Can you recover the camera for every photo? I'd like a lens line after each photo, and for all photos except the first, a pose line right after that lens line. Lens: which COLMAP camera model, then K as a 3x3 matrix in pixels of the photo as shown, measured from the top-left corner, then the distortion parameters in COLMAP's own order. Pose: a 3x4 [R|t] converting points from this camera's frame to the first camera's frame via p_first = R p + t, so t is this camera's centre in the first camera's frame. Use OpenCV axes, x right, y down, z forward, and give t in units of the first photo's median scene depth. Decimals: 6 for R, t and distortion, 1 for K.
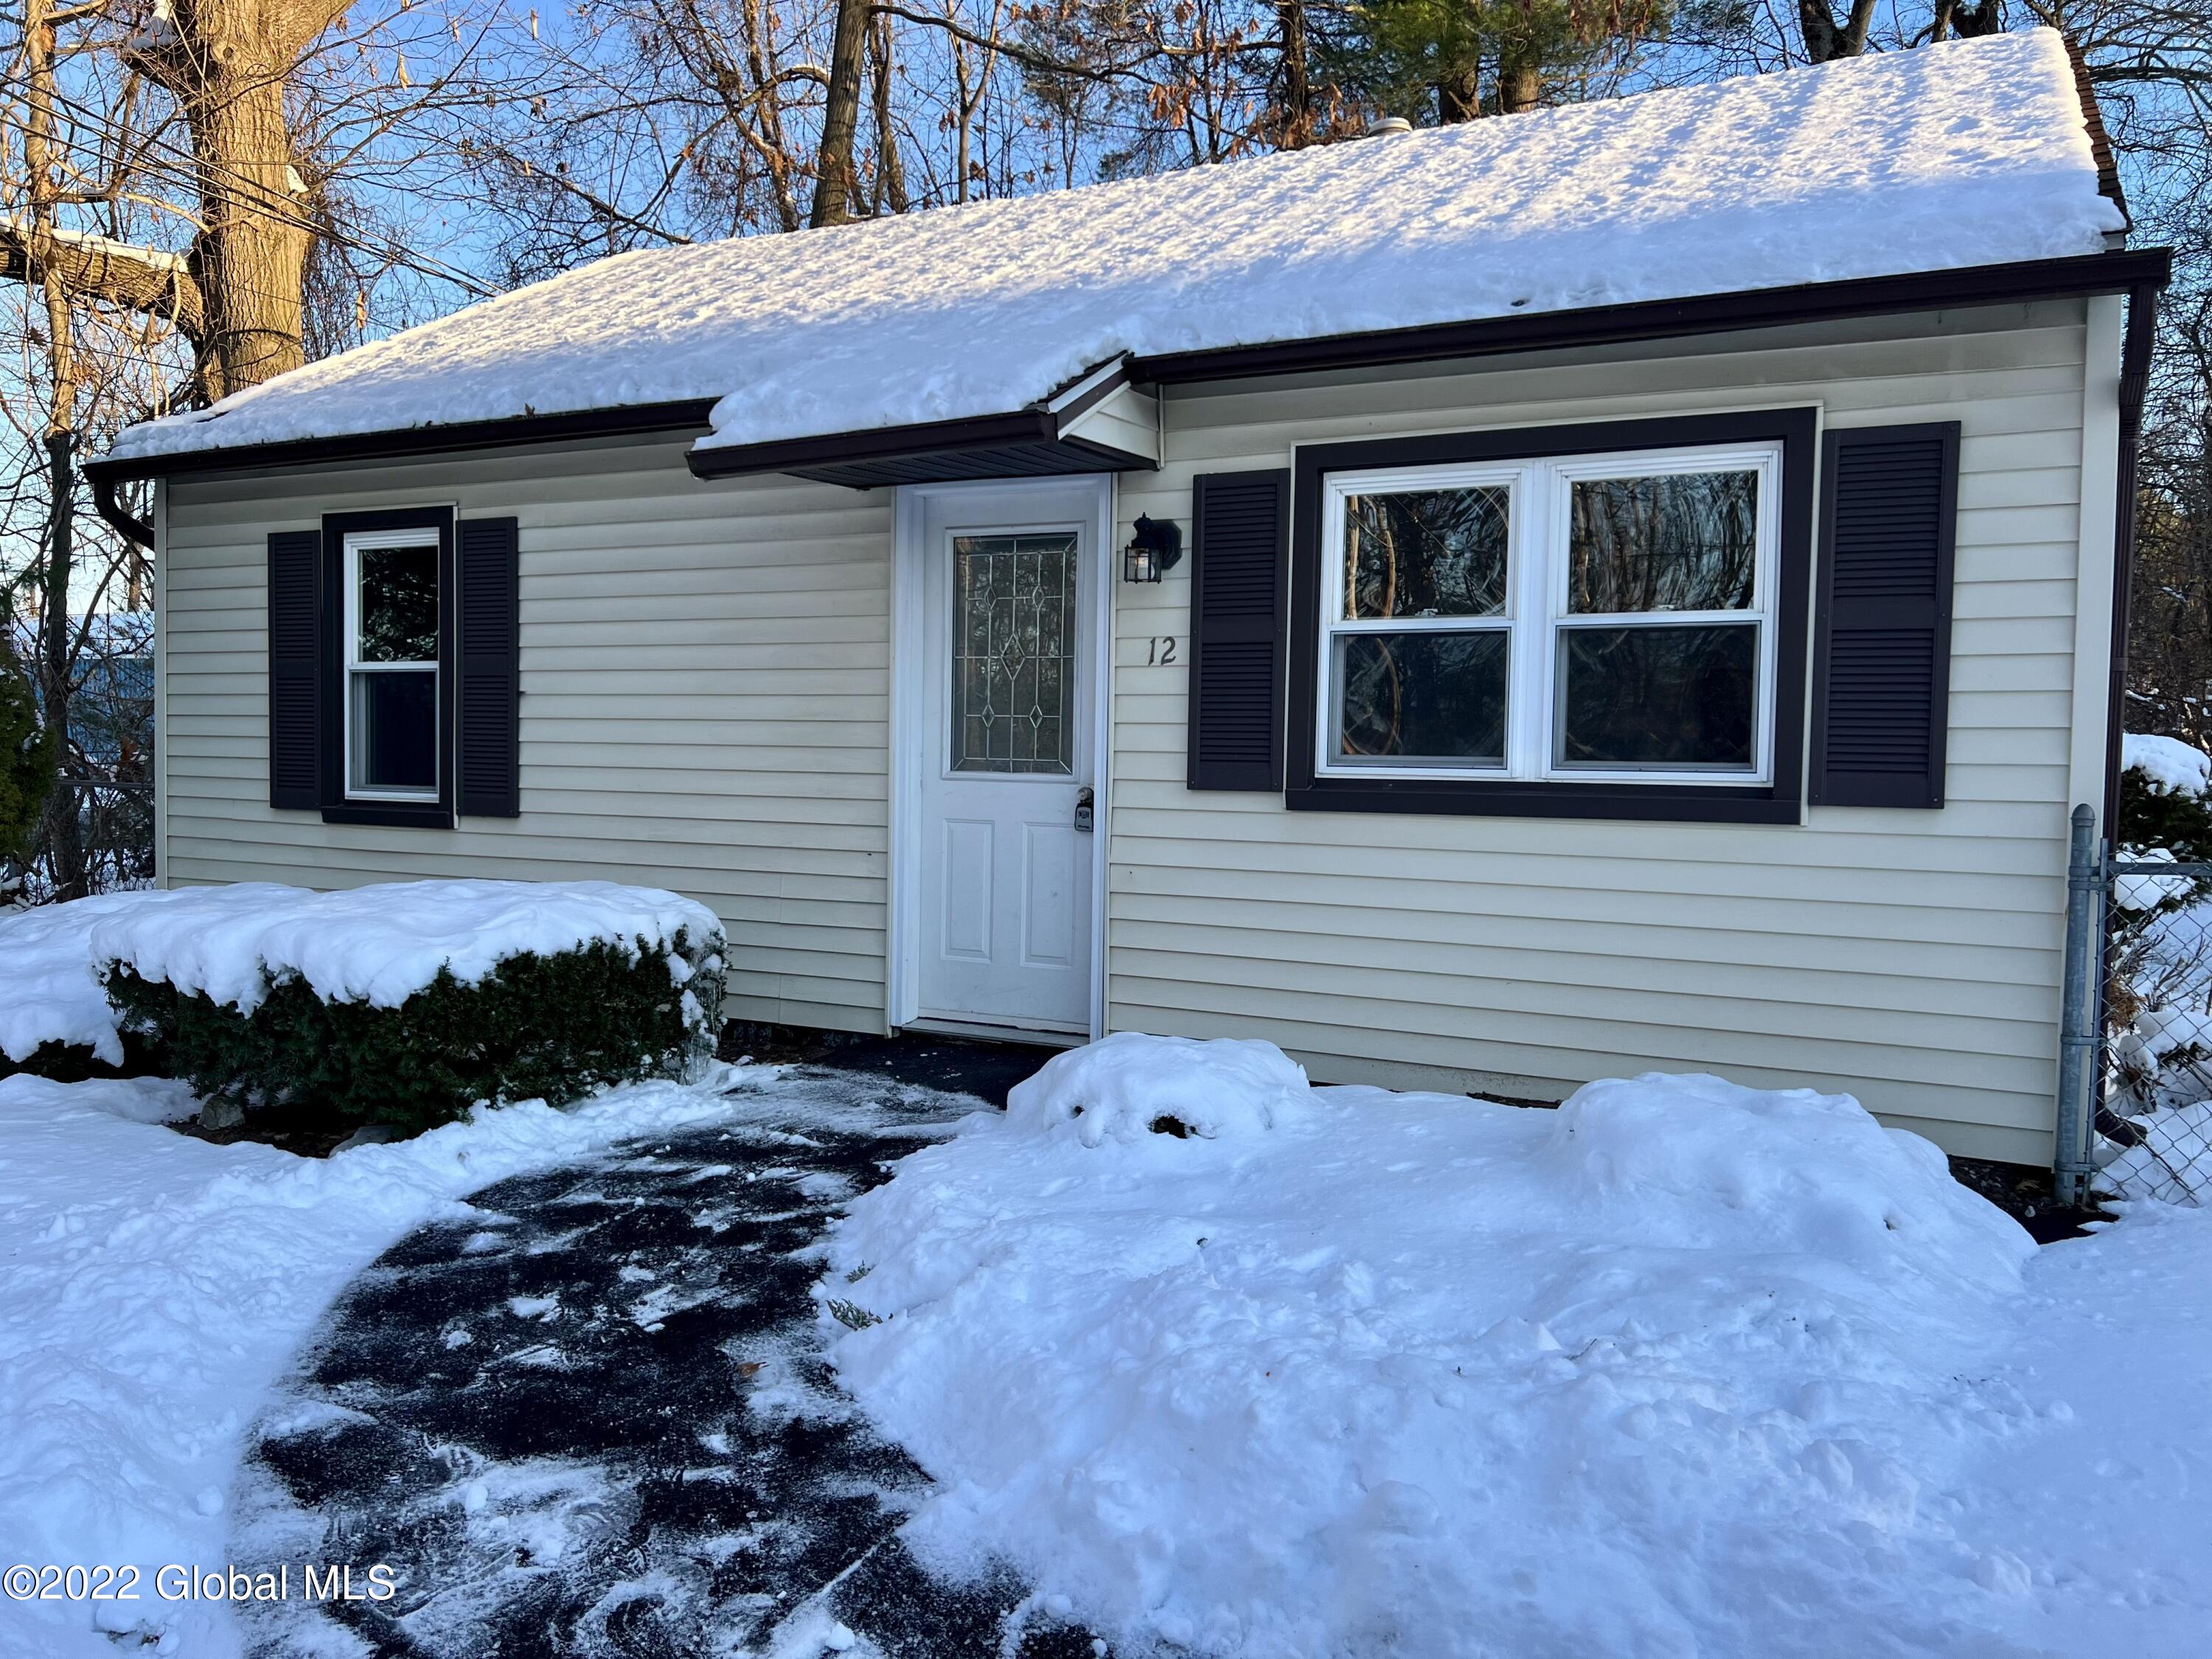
lens RADIAL K [[1645.8, 0, 1106.0], [0, 1645.8, 829.5], [0, 0, 1]] dist [0.034668, -0.042326]
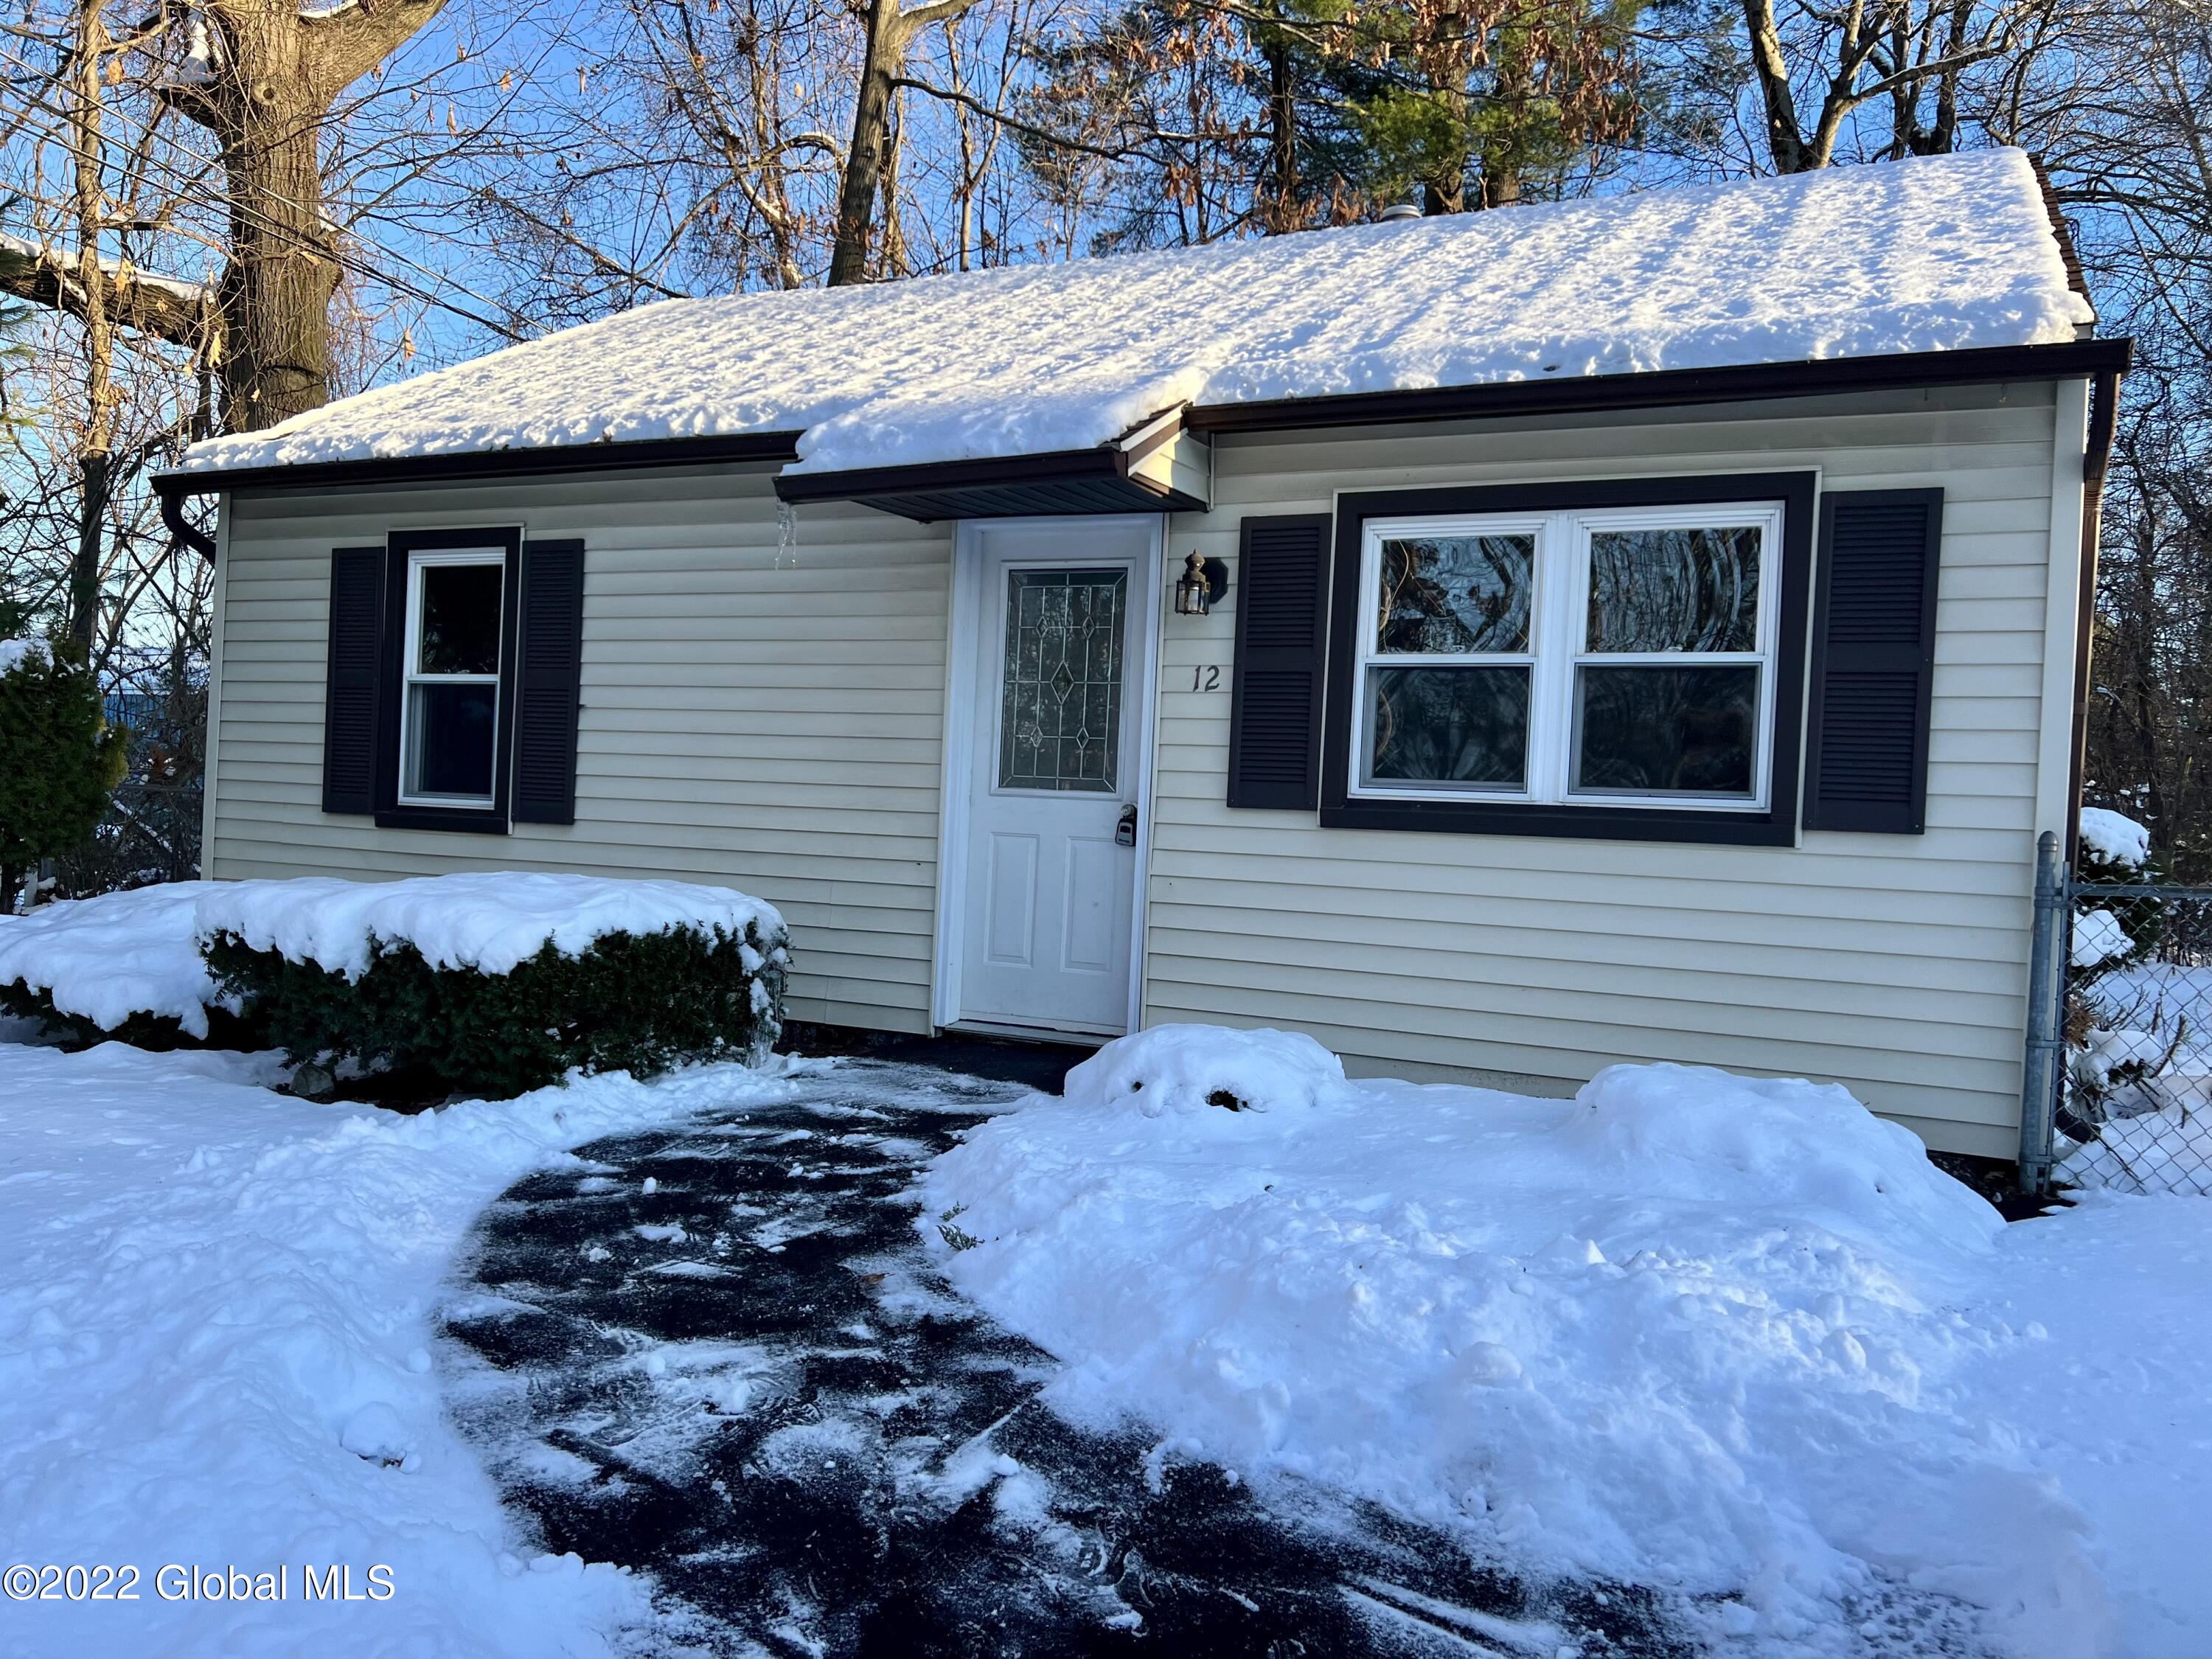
lens RADIAL K [[1644.6, 0, 1118.0], [0, 1644.6, 853.8], [0, 0, 1]] dist [0.034408, -0.037420]
pose [[0.998886, 0.030678, 0.035844, -0.060573], [-0.029578, 0.999087, -0.030833, 0.042270], [-0.036757, 0.029738, 0.998882, -0.072427]]
